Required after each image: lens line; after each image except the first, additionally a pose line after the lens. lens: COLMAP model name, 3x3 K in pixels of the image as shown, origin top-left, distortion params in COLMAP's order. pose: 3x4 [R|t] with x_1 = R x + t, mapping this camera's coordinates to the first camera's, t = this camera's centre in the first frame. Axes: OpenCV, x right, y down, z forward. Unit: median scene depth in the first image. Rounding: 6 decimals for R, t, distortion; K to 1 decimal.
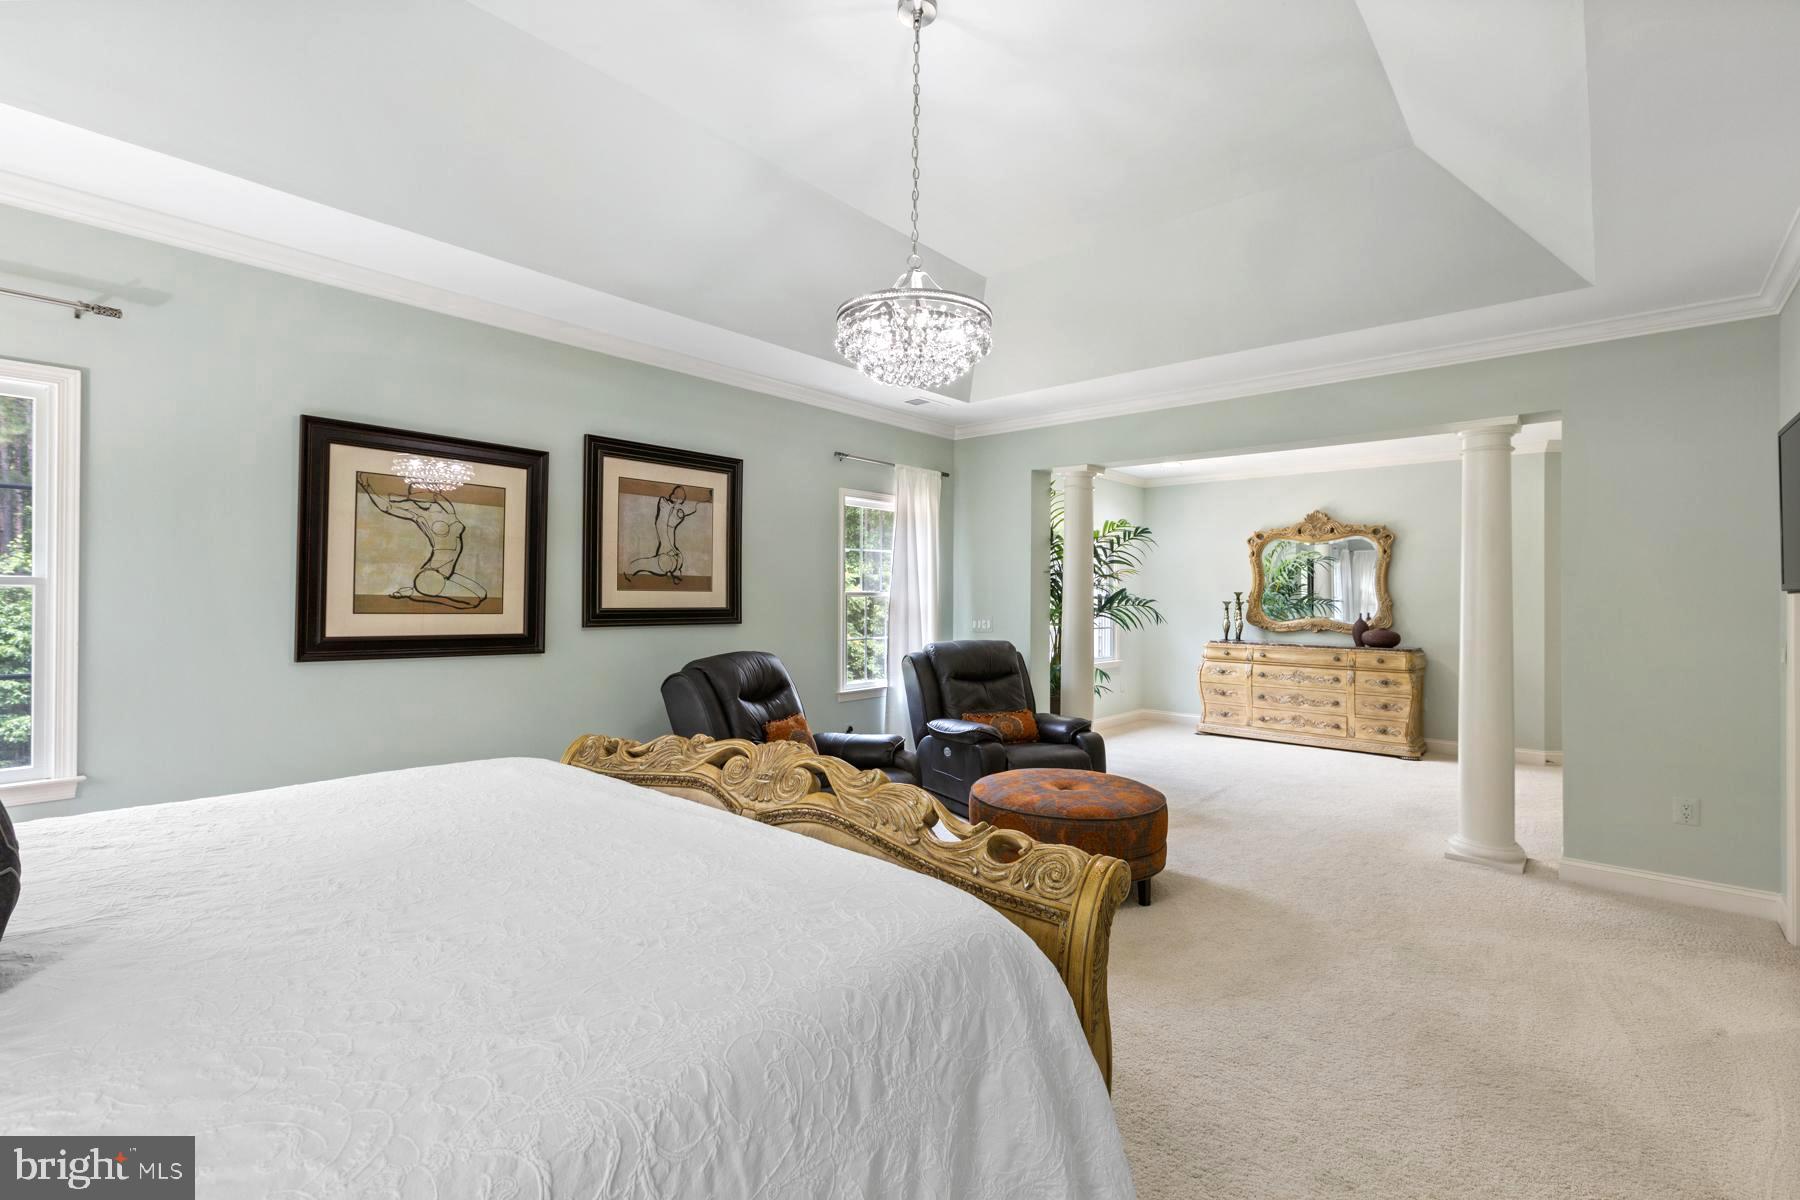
lens RADIAL K [[801.5, 0, 905.7], [0, 801.5, 594.7], [0, 0, 1]] dist [0.000411, -0.000611]
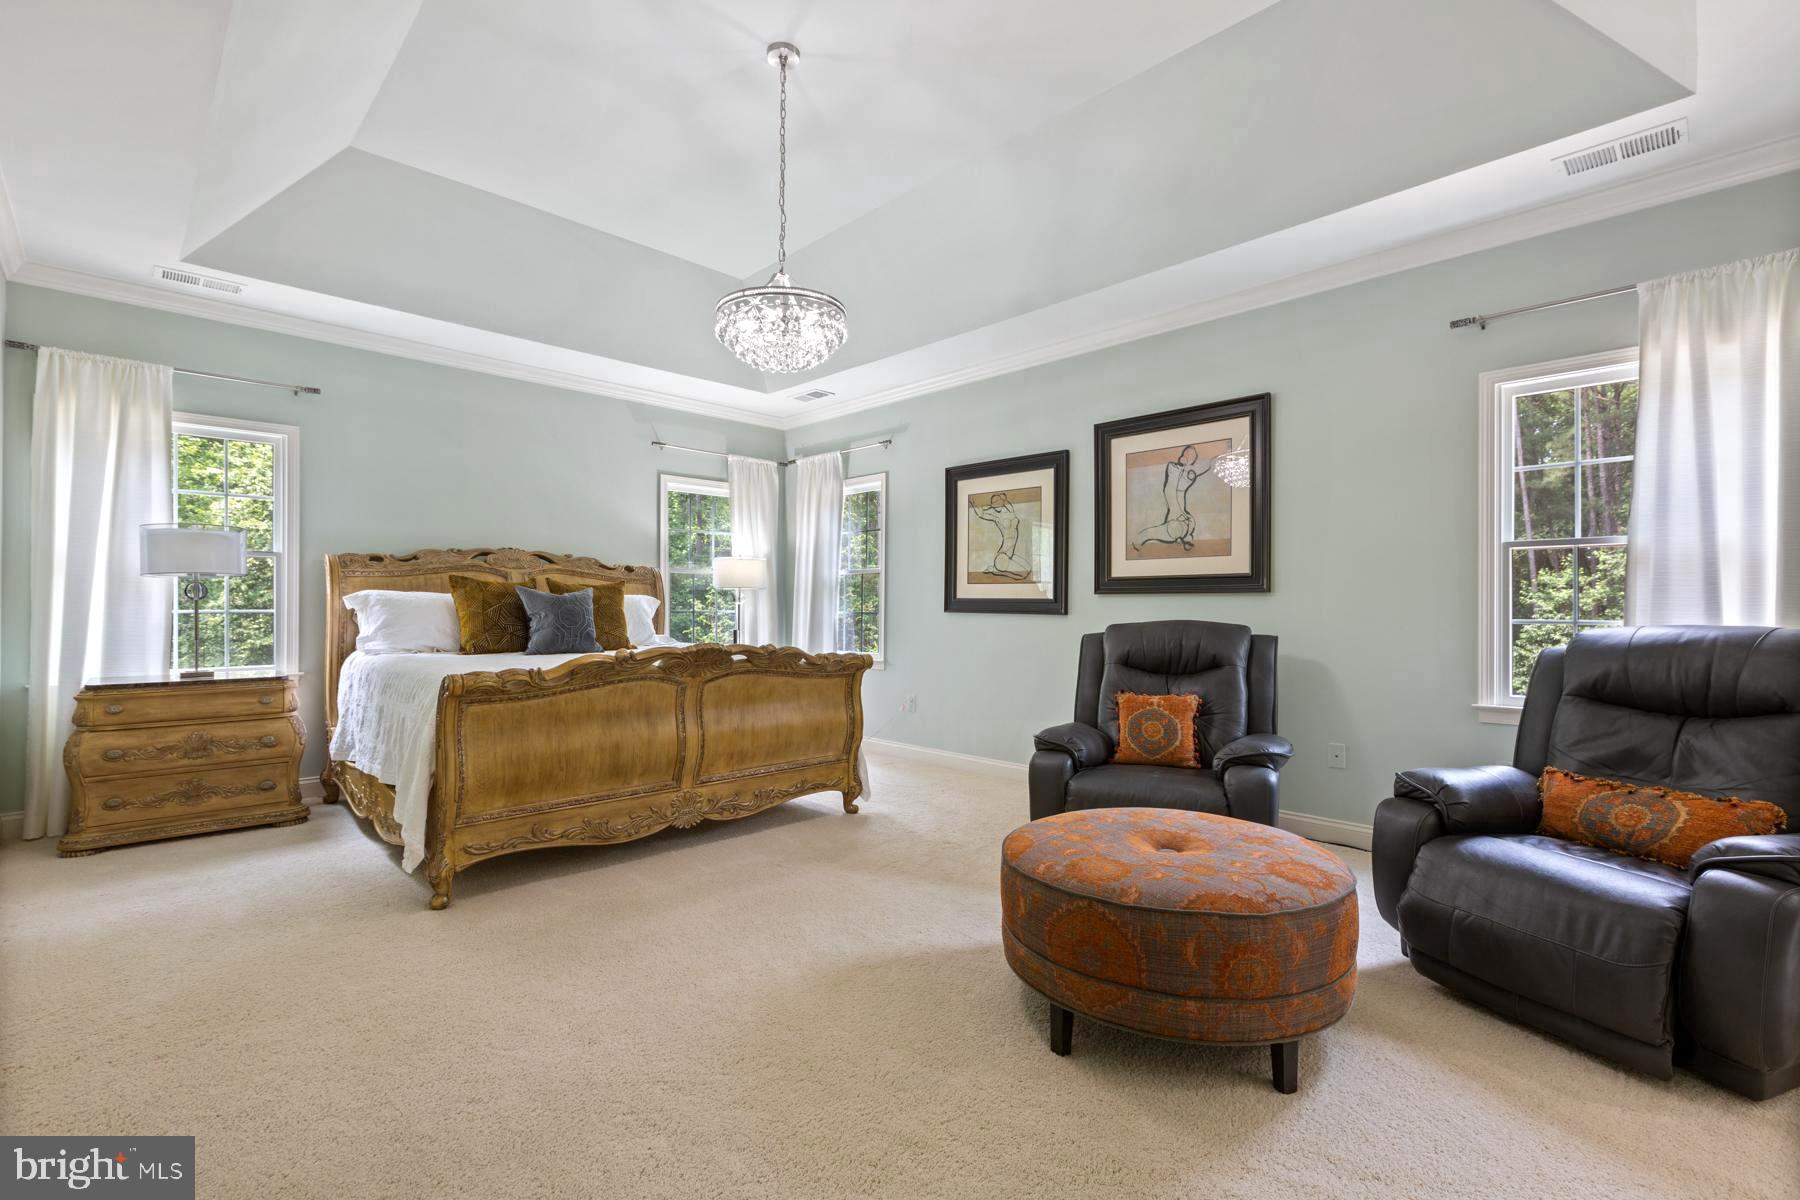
lens RADIAL K [[801.5, 0, 905.7], [0, 801.5, 594.7], [0, 0, 1]] dist [0.000411, -0.000611]
pose [[-0.066437, -0.023806, -0.997507, 0.747996], [0.000494, 0.999714, -0.023891, 0.068172], [0.997791, -0.002080, -0.066406, 0.802527]]
